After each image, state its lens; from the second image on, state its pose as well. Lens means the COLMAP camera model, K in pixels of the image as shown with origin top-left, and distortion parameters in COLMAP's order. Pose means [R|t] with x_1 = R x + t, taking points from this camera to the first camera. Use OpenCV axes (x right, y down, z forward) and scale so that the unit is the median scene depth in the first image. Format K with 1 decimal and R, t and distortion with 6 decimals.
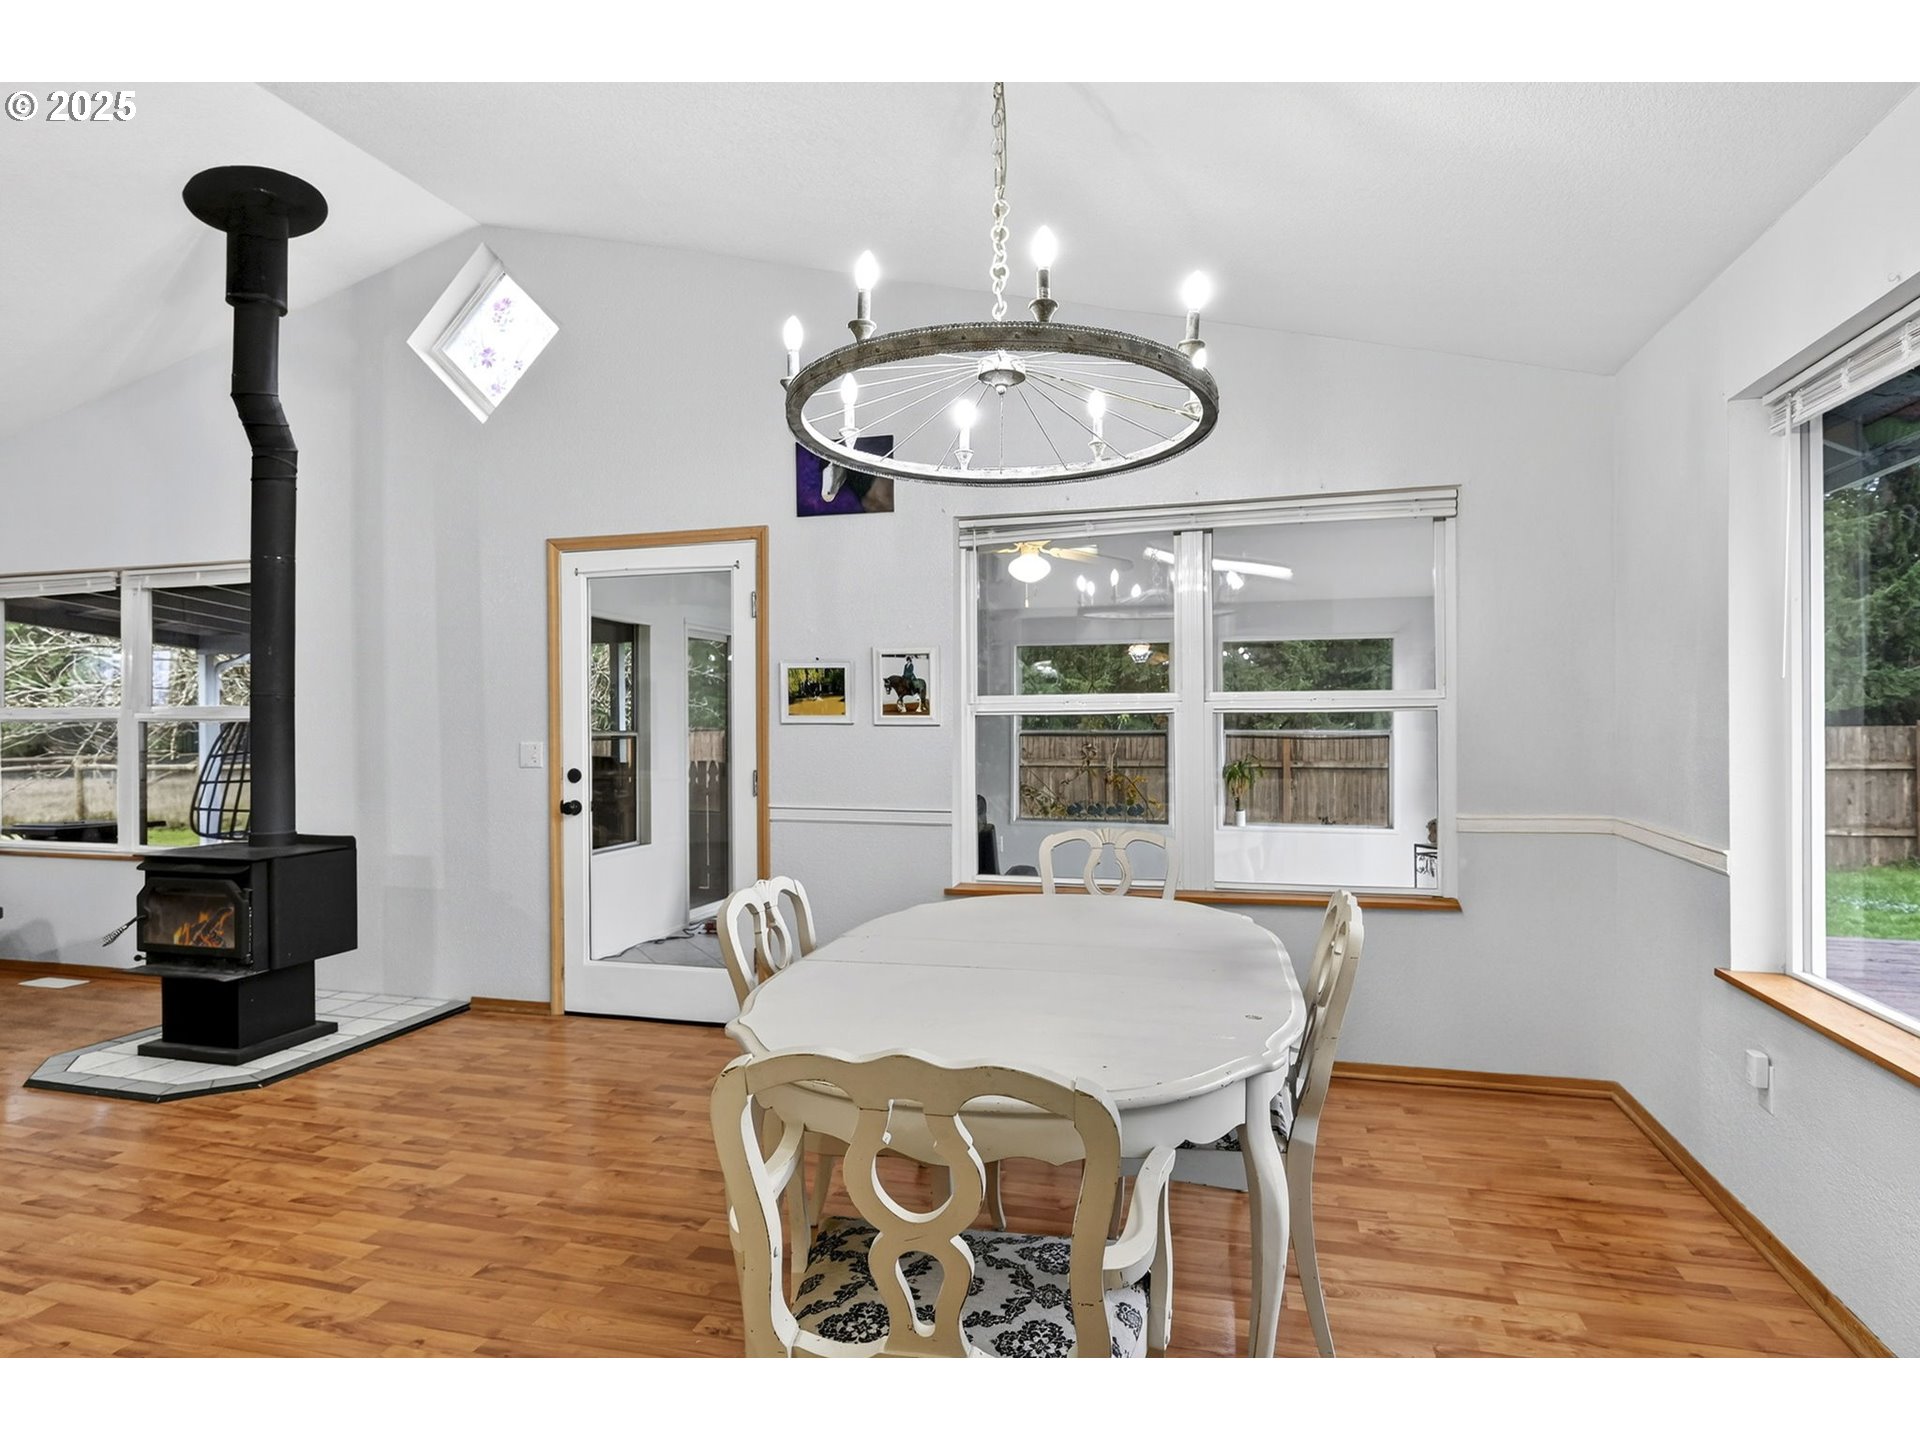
lens RADIAL K [[1000.8, 0, 960.2], [0, 1000.8, 724.4], [0, 0, 1]] dist [0.004126, 0.002272]
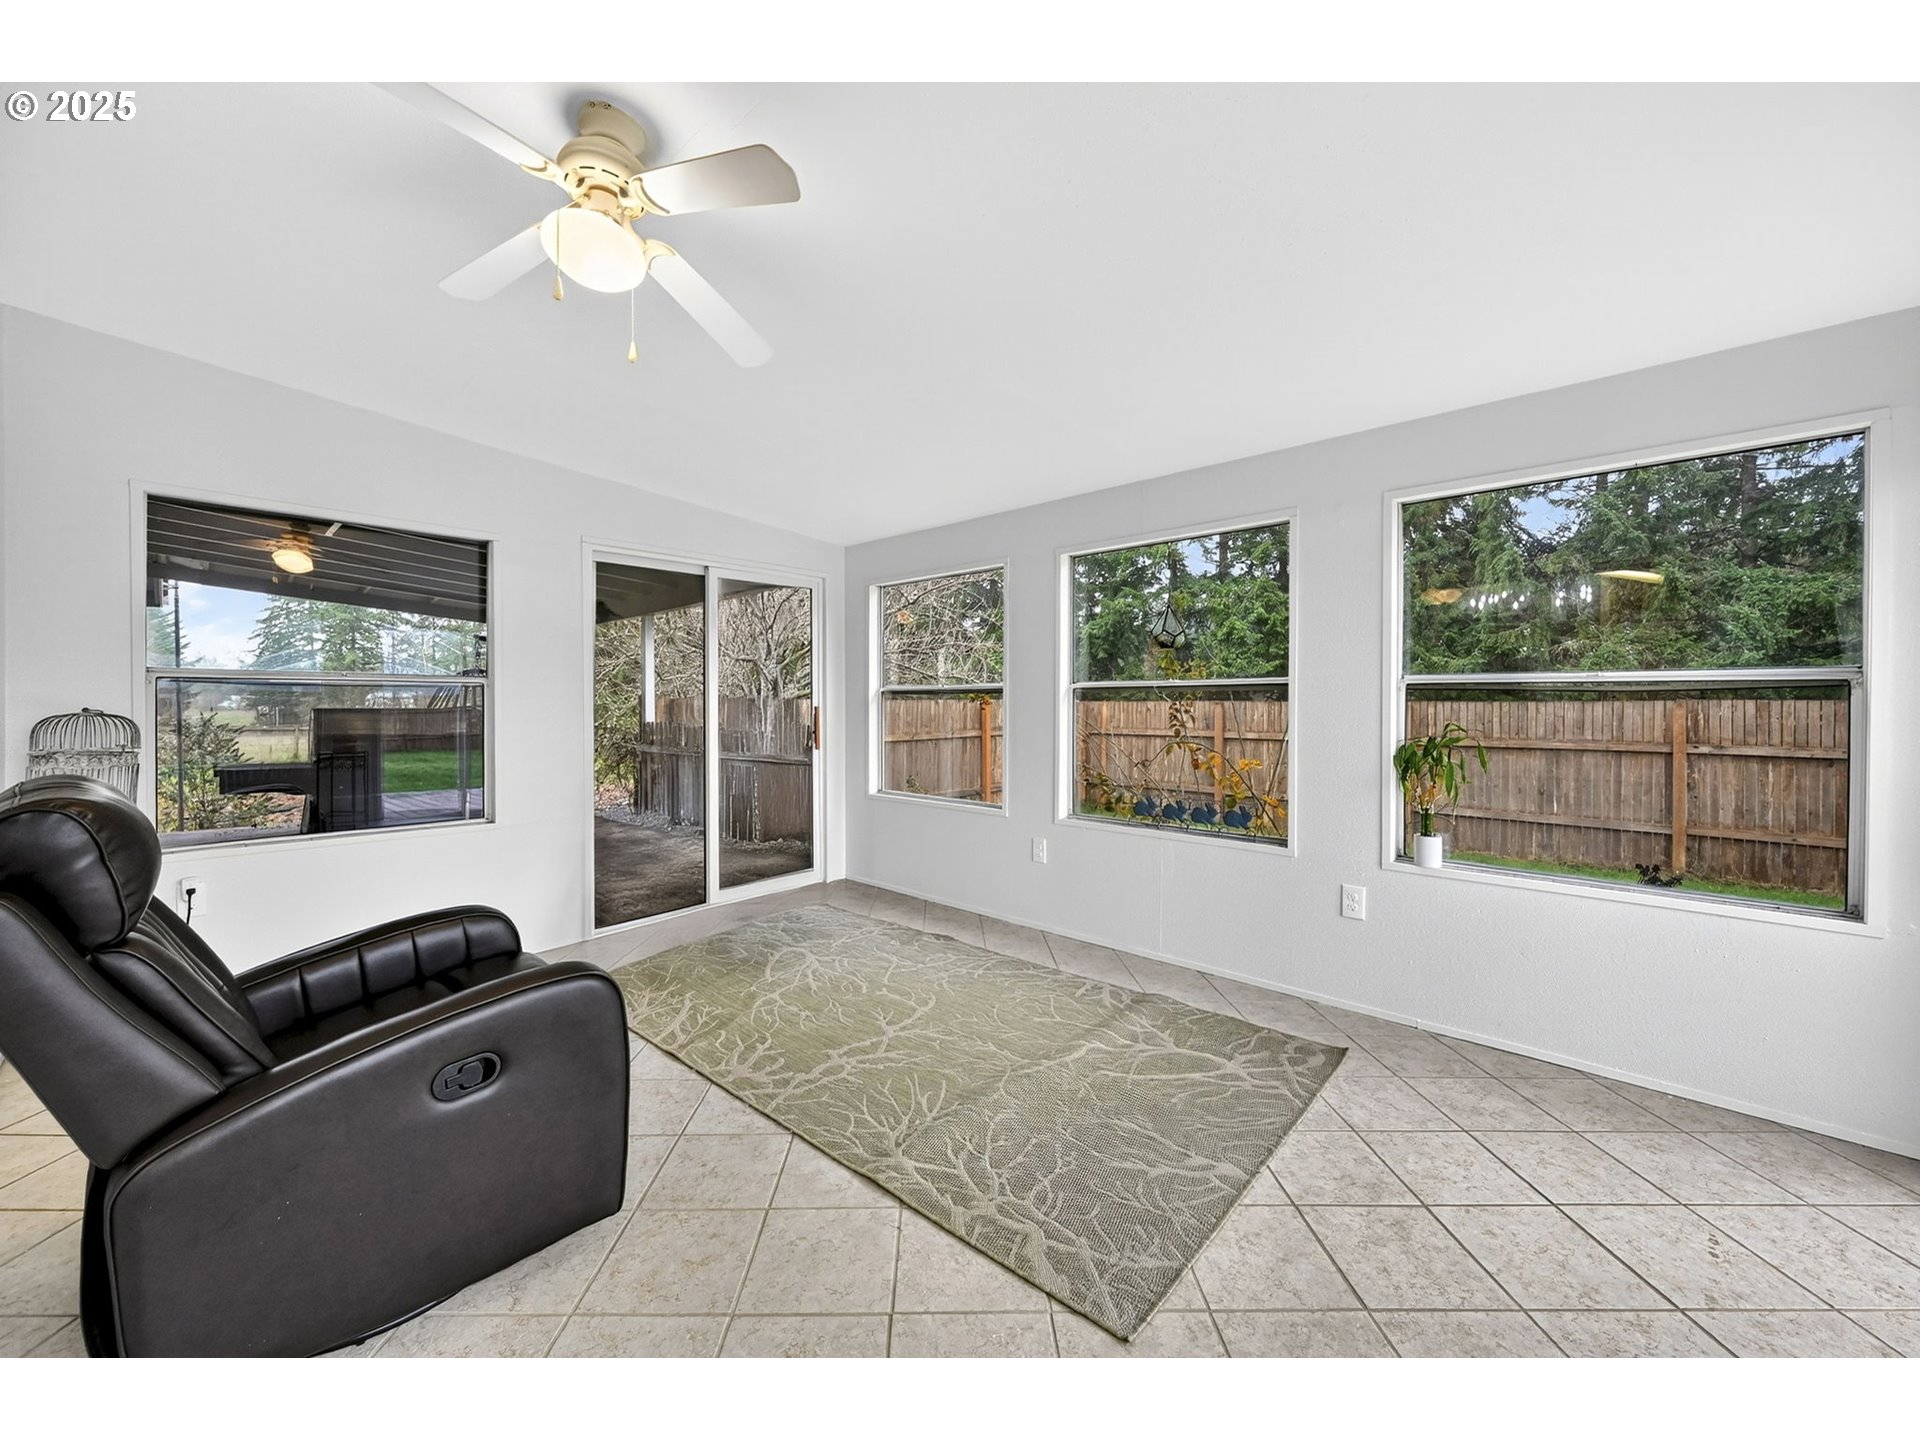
lens RADIAL K [[767.5, 0, 959.6], [0, 767.5, 712.8], [0, 0, 1]] dist [-0.007805, 0.000452]
pose [[0.884282, 0.013206, -0.466766, 0.470699], [-0.007863, 0.999879, 0.013394, 0.041217], [0.466887, -0.008174, 0.884279, 1.047858]]
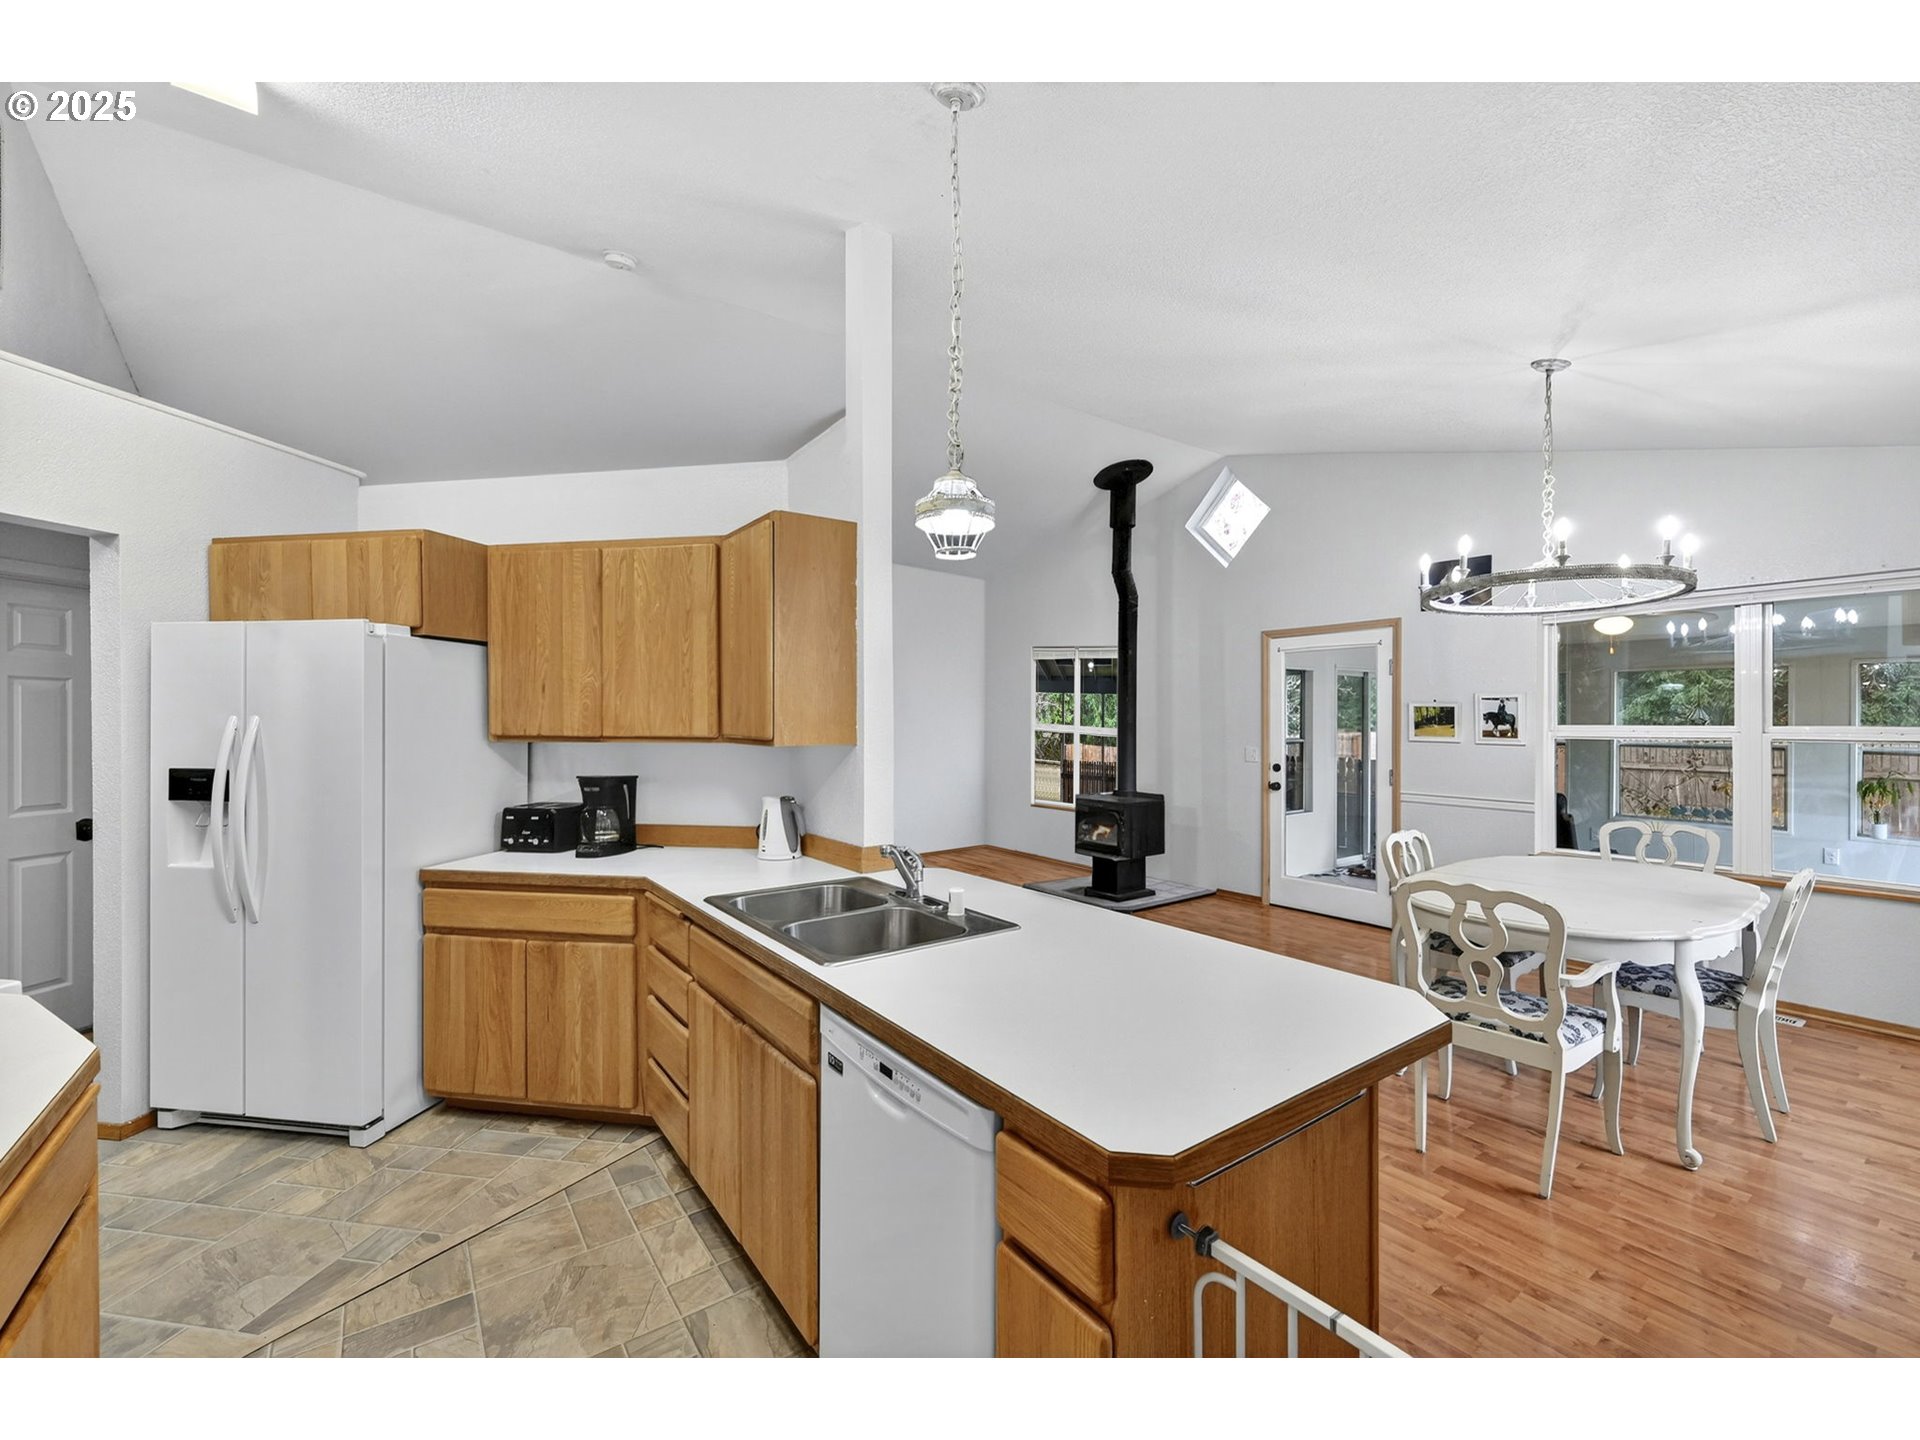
lens RADIAL K [[798.9, 0, 1018.5], [0, 798.9, 720.5], [0, 0, 1]] dist [0.000943, 0.000016]
pose [[0.815208, 0.008709, -0.579103, 0.050933], [-0.009007, 0.999957, 0.002359, -0.030867], [0.579099, 0.003293, 0.815251, -0.398335]]
